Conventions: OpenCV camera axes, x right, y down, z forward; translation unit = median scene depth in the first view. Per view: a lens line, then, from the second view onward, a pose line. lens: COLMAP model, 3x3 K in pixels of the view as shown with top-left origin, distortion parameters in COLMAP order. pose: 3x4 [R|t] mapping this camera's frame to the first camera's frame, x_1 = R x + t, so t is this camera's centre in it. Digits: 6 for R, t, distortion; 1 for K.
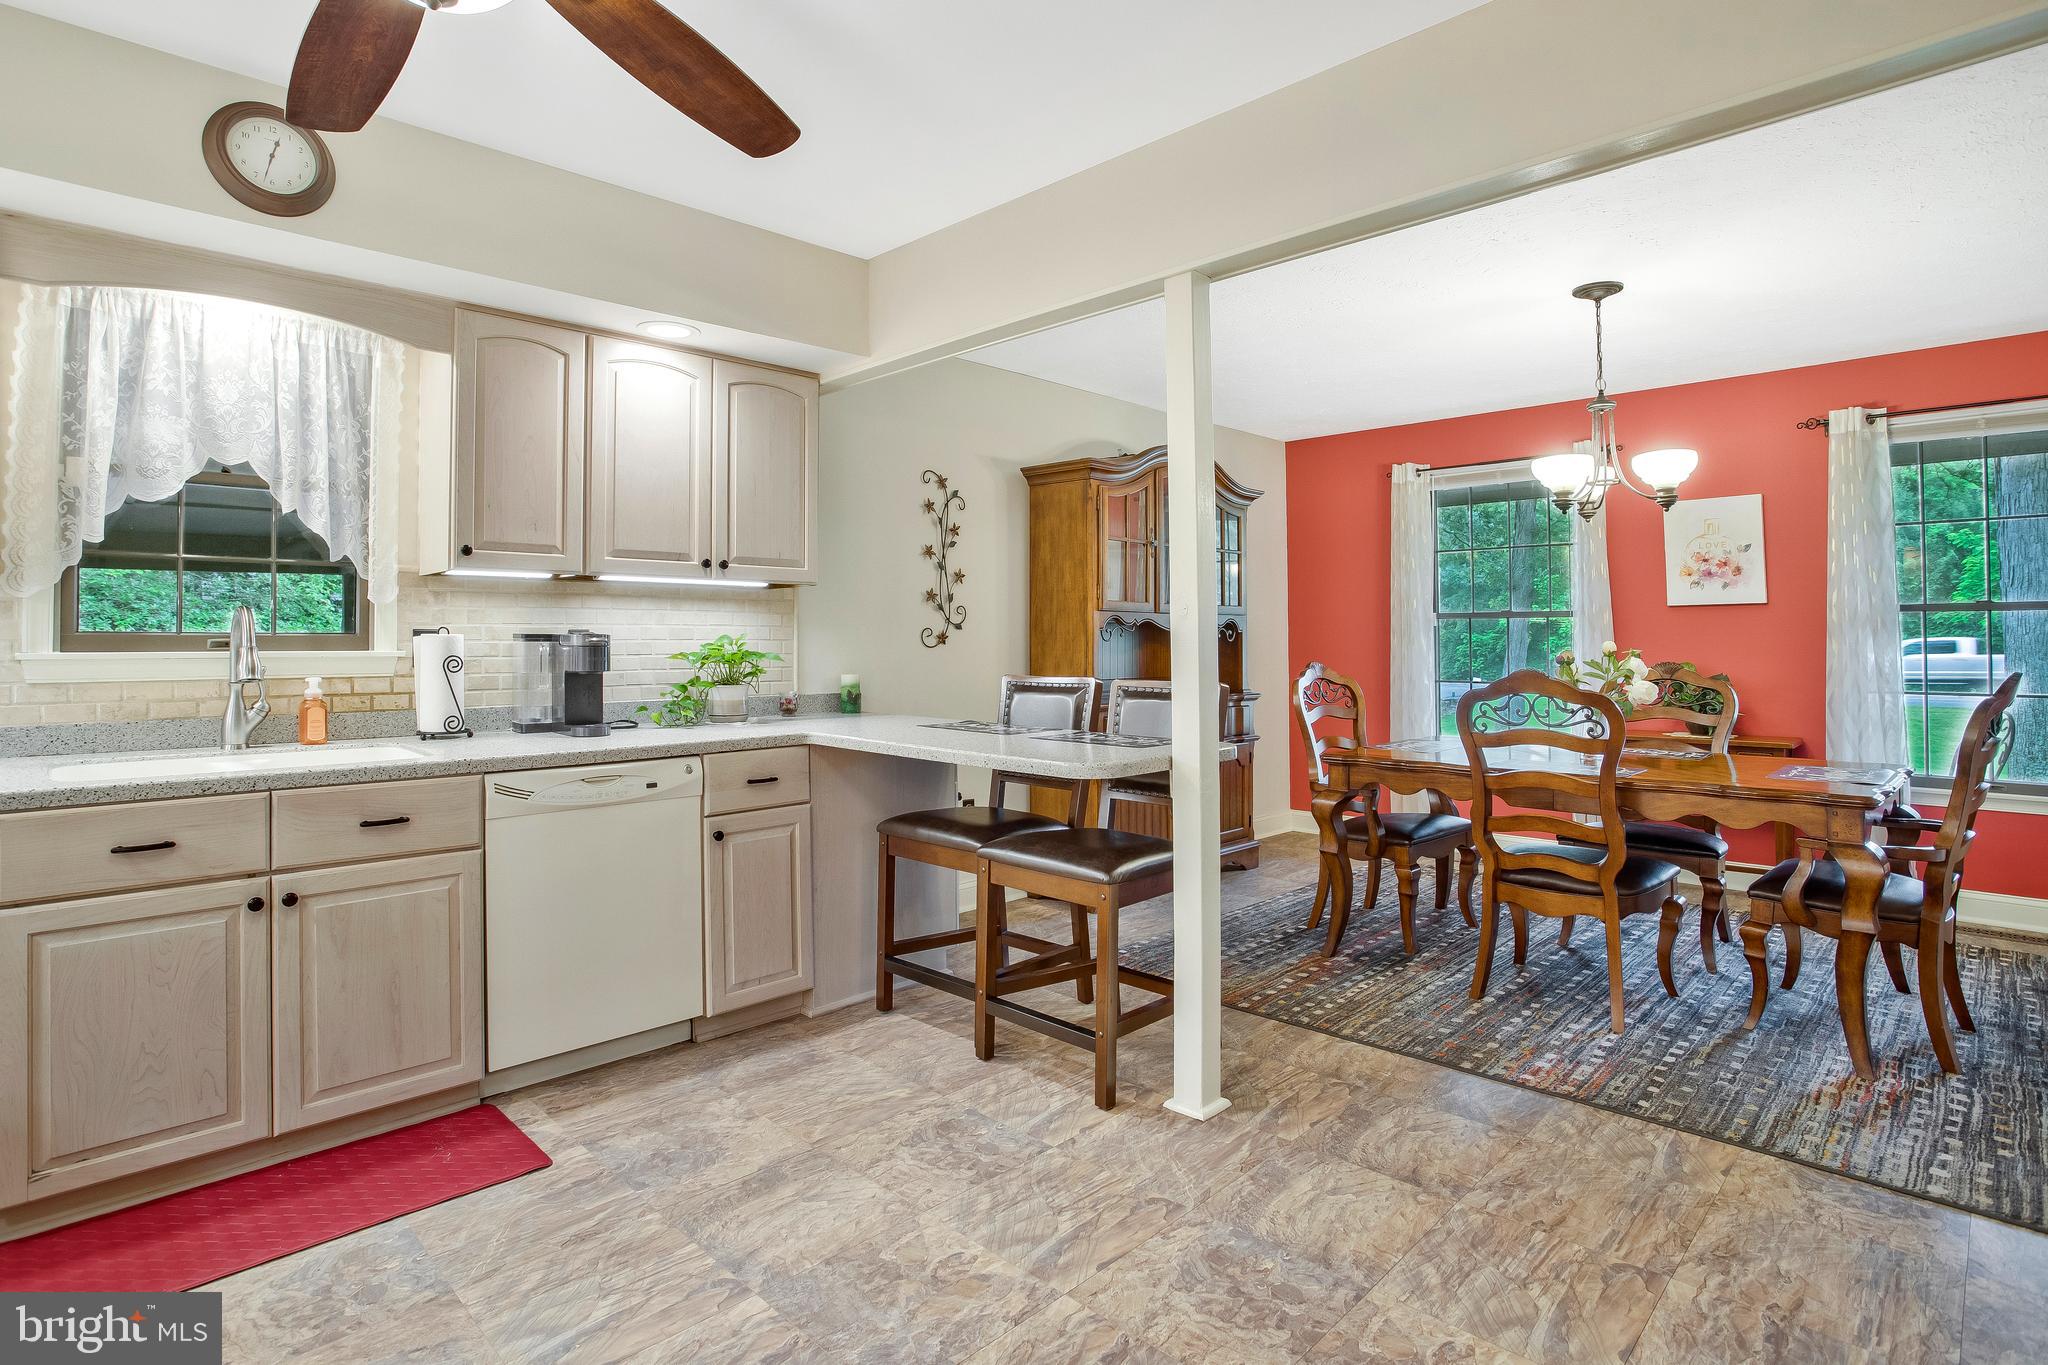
lens RADIAL K [[1045.6, 0, 1017.6], [0, 1045.6, 619.1], [0, 0, 1]] dist [-0.050259, 0.020067]
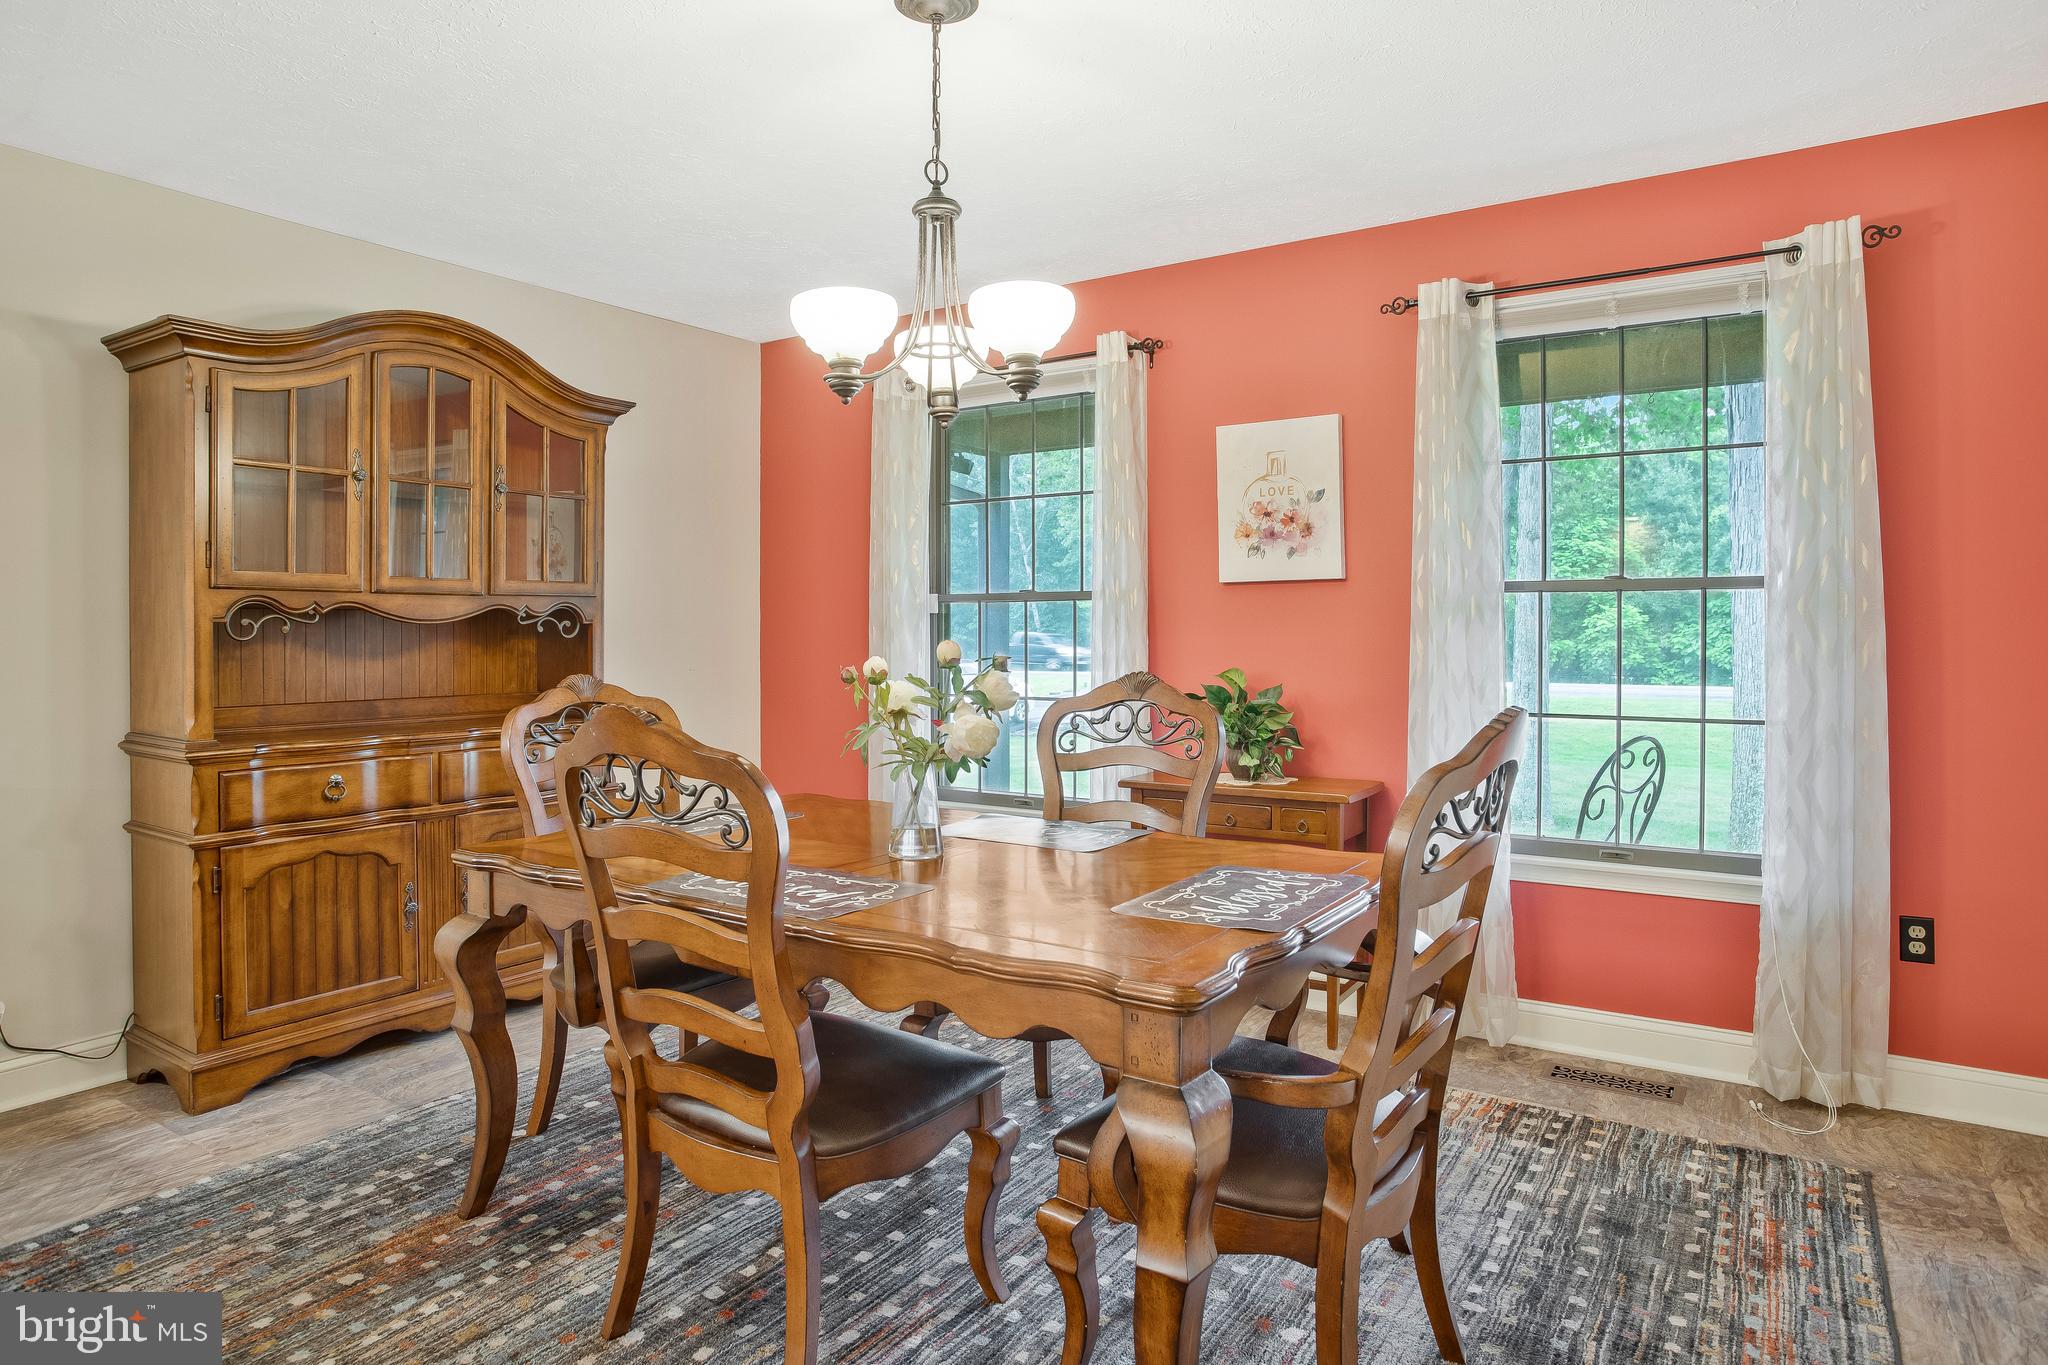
lens RADIAL K [[1183.6, 0, 1030.9], [0, 1183.6, 641.0], [0, 0, 1]] dist [-0.043106, 0.000594]
pose [[0.981732, -0.005248, 0.190196, 0.621924], [-0.000524, 0.999541, 0.030284, 0.002749], [-0.190267, -0.029830, 0.981279, 0.459345]]
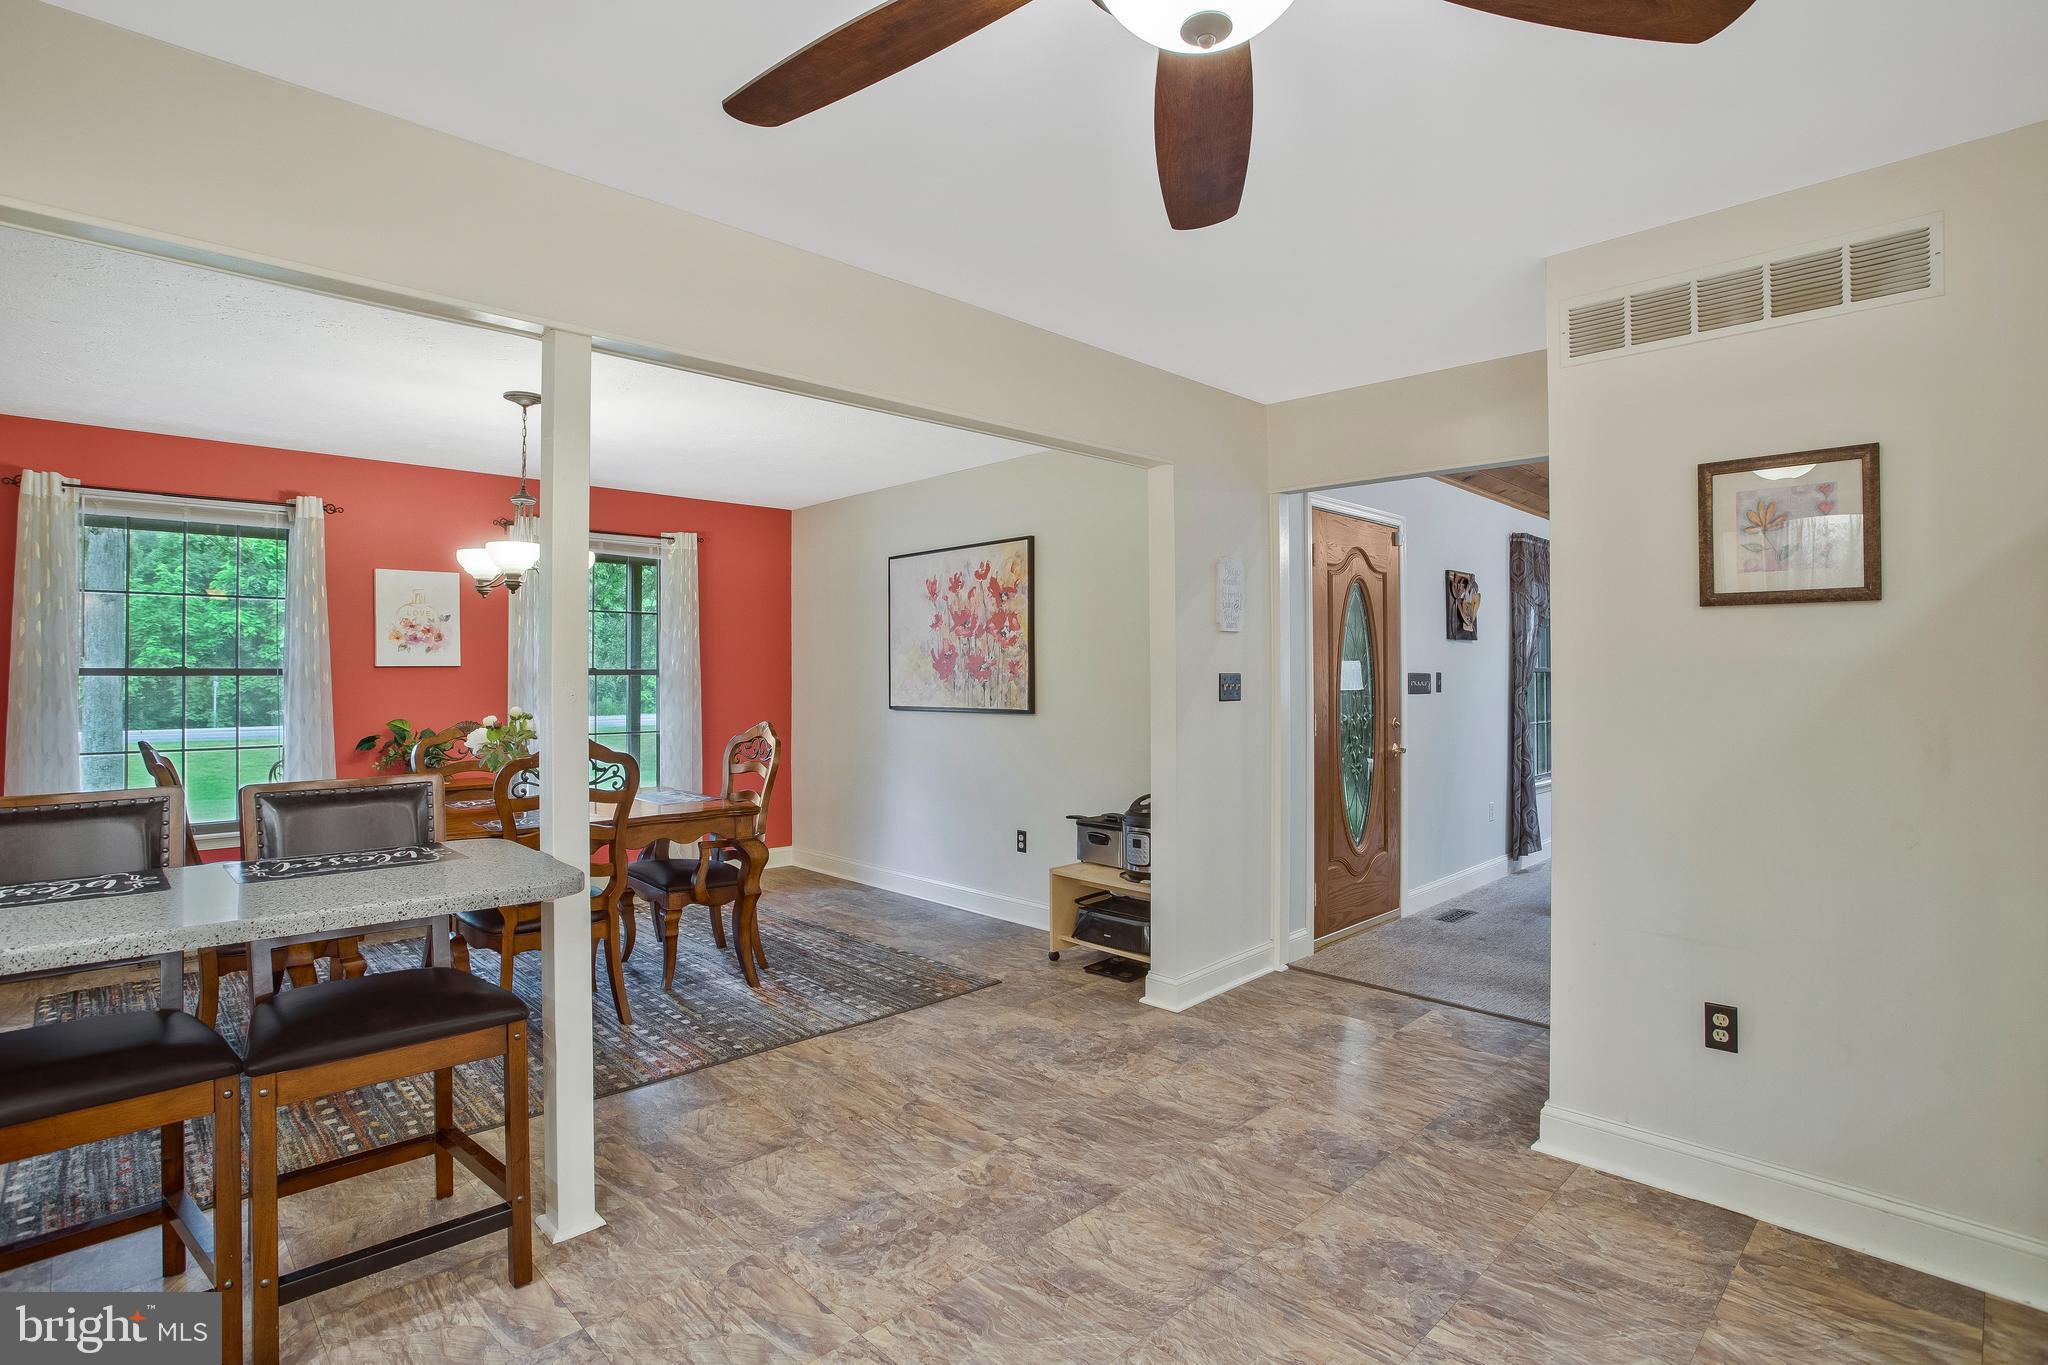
lens RADIAL K [[1002.0, 0, 1024.0], [0, 1002.0, 682.5], [0, 0, 1]] dist [-0.004267, 0.000354]
pose [[0.025478, -0.005639, 0.999659, -0.652608], [-0.030685, 0.999508, 0.006421, -0.039309], [-0.999204, -0.030838, 0.025292, 0.516561]]
